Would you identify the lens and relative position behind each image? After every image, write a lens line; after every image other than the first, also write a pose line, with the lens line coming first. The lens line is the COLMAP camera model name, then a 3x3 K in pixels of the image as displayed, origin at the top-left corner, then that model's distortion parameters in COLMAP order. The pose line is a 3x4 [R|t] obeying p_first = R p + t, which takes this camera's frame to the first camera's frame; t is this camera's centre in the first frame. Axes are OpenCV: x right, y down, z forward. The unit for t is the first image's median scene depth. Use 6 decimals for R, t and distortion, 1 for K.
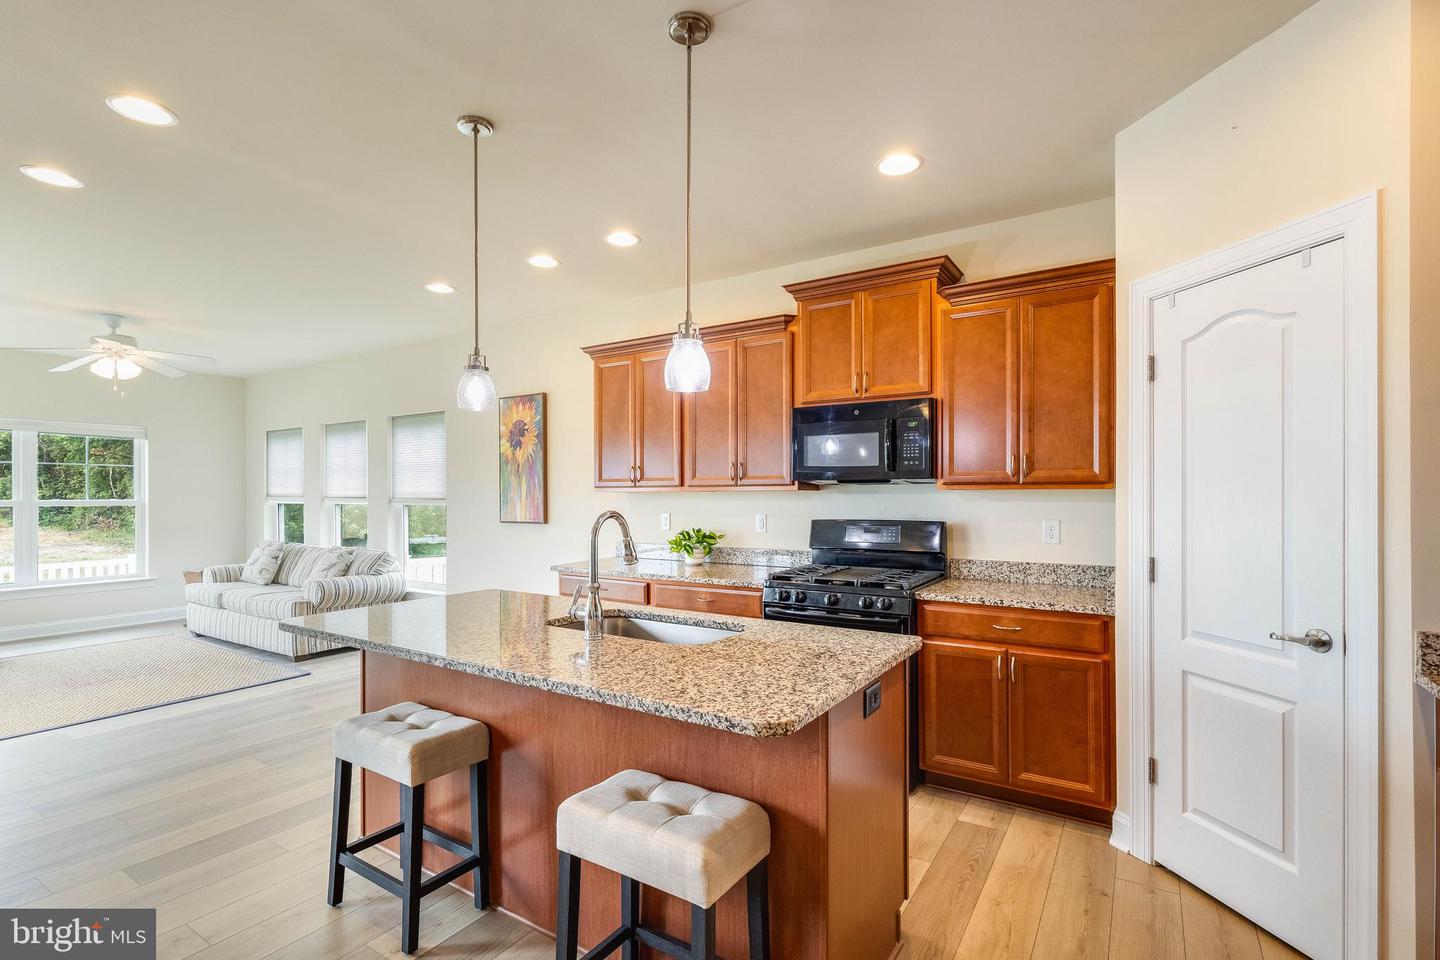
lens RADIAL K [[670.4, 0, 727.9], [0, 670.4, 496.6], [0, 0, 1]] dist [0.004823, -0.000335]
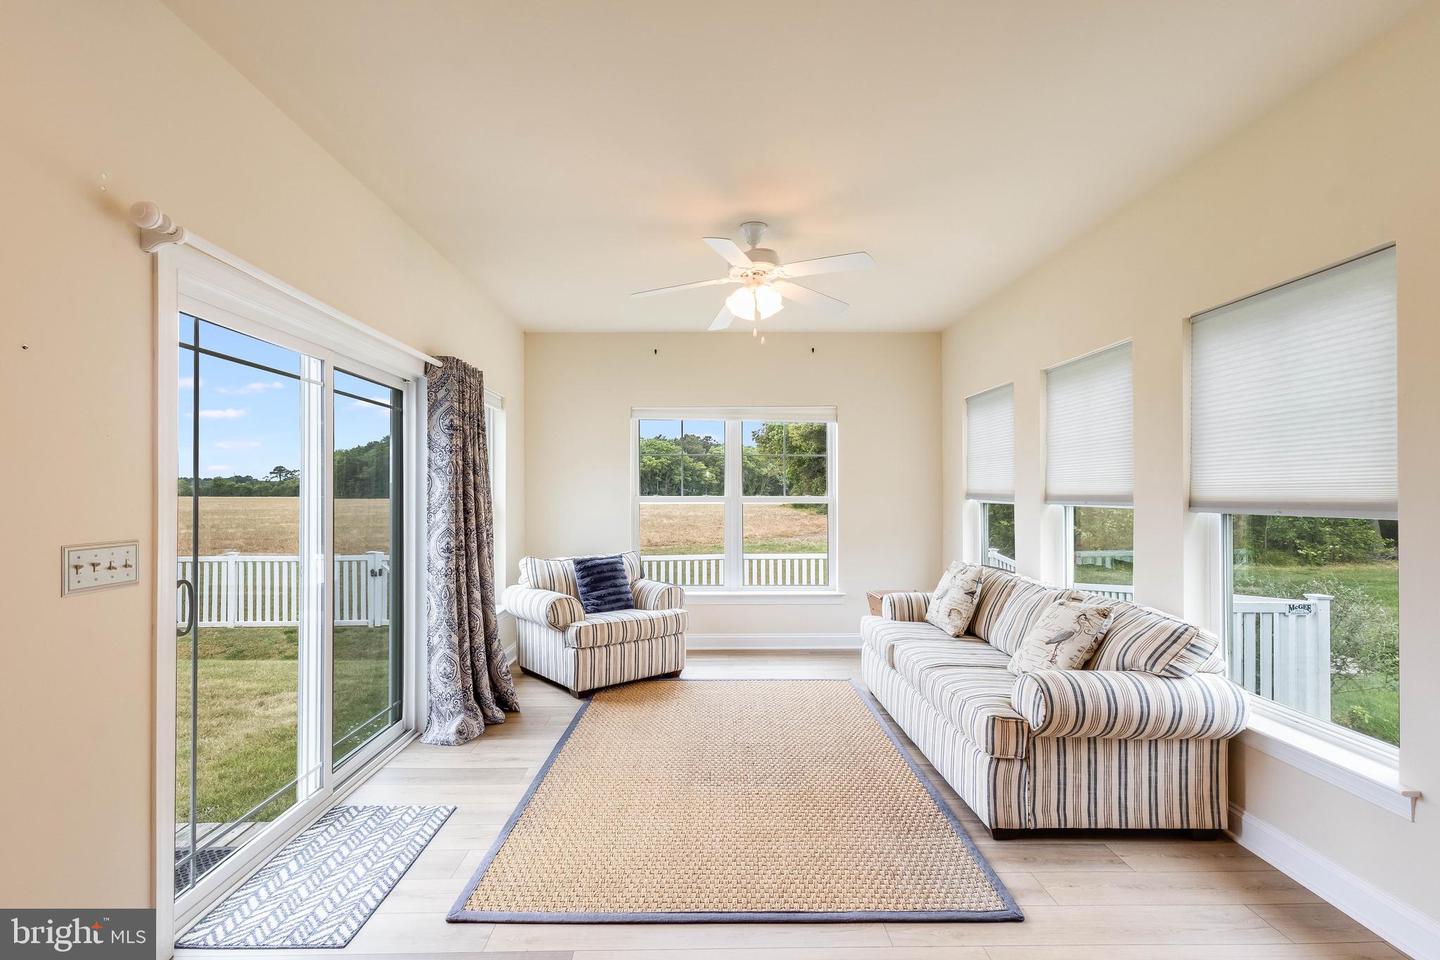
lens RADIAL K [[670.4, 0, 718.9], [0, 670.4, 491.3], [0, 0, 1]] dist [0.004823, -0.000335]
pose [[0.550465, -0.000136, -0.834858, -0.344356], [-0.001349, 0.999999, -0.001053, -0.000085], [0.834857, 0.001705, 0.550464, 0.559945]]
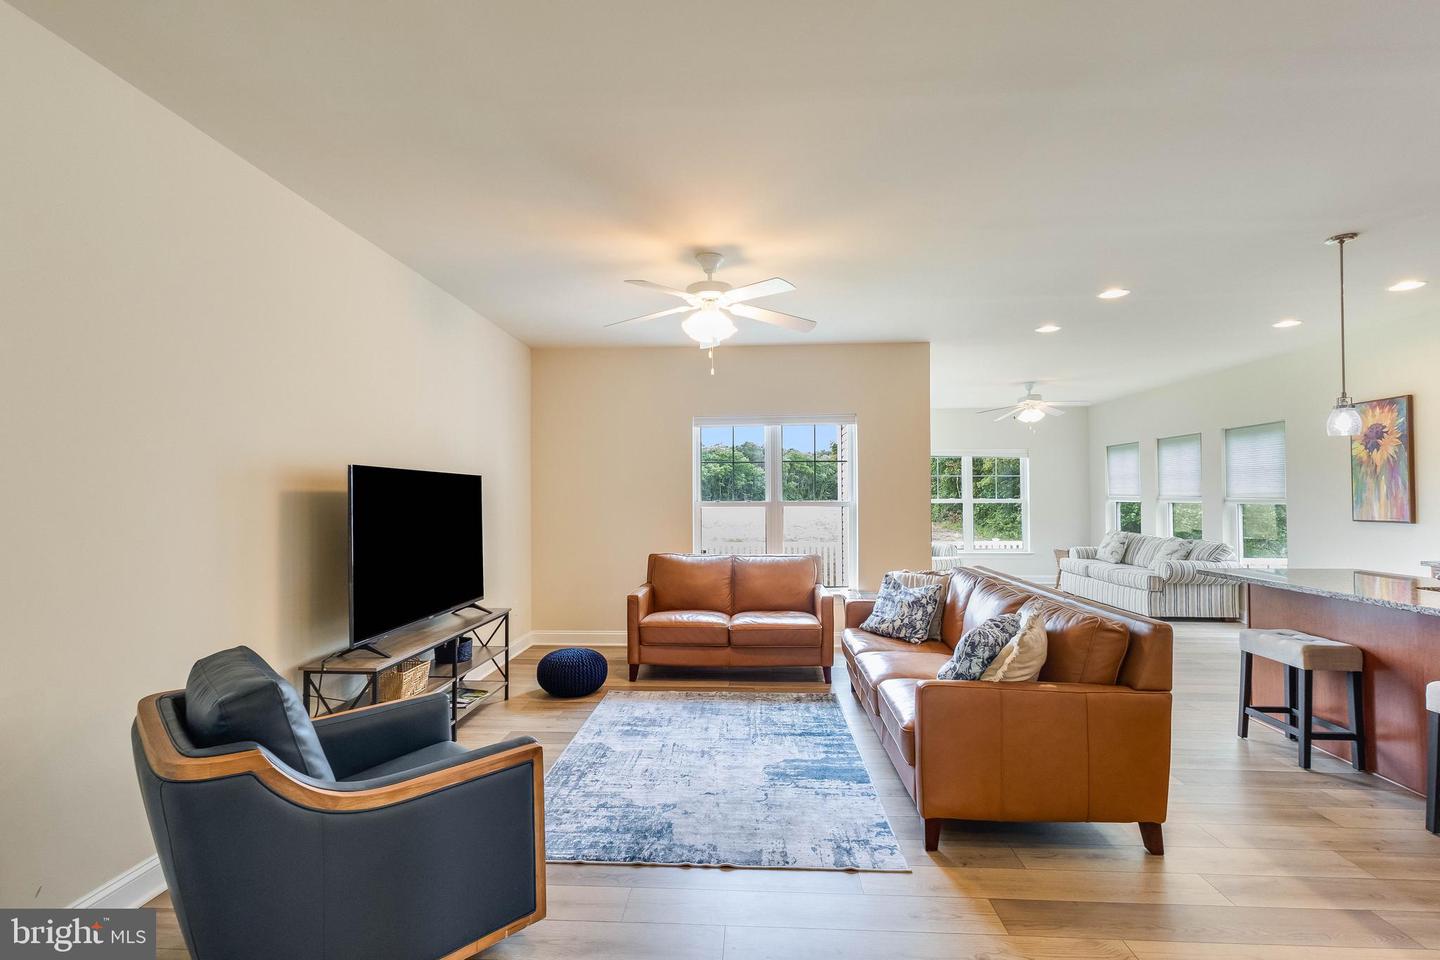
lens RADIAL K [[670.4, 0, 706.8], [0, 670.4, 486.2], [0, 0, 1]] dist [0.004823, -0.000335]
pose [[0.477017, -0.013681, -0.878788, 0.106437], [-0.000861, 0.999871, -0.016034, 0.001421], [0.878894, 0.008405, 0.476943, -0.394829]]
